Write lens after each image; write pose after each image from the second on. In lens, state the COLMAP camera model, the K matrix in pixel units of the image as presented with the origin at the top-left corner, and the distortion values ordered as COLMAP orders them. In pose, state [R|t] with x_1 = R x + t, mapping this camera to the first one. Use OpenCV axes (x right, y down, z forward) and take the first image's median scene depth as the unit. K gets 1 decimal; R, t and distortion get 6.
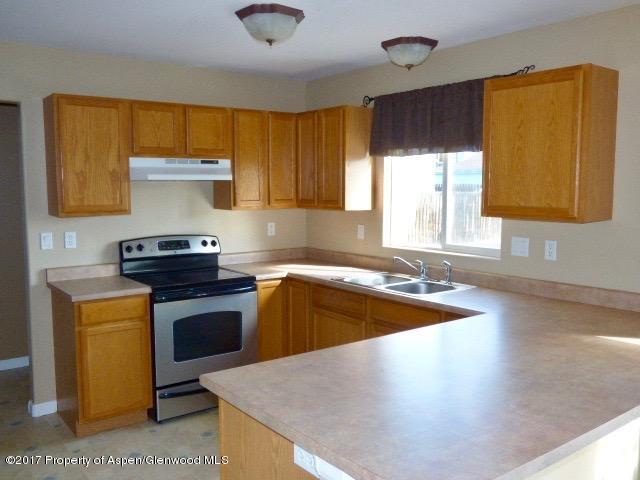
lens RADIAL K [[586.7, 0, 320.0], [0, 586.7, 240.0], [0, 0, 1]] dist [-0.003175, -0.007551]
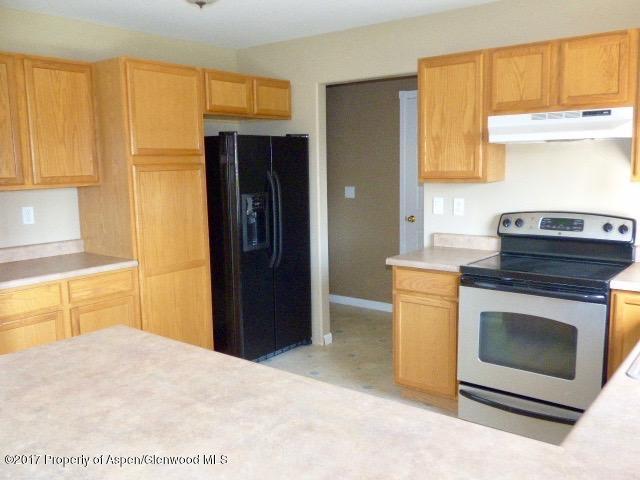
lens RADIAL K [[586.7, 0, 320.0], [0, 586.7, 240.0], [0, 0, 1]] dist [-0.003175, -0.007551]
pose [[0.246798, 0.127131, -0.960692, 0.445621], [-0.071313, 0.991052, 0.112829, -0.037888], [0.966439, 0.040664, 0.253656, 0.519113]]
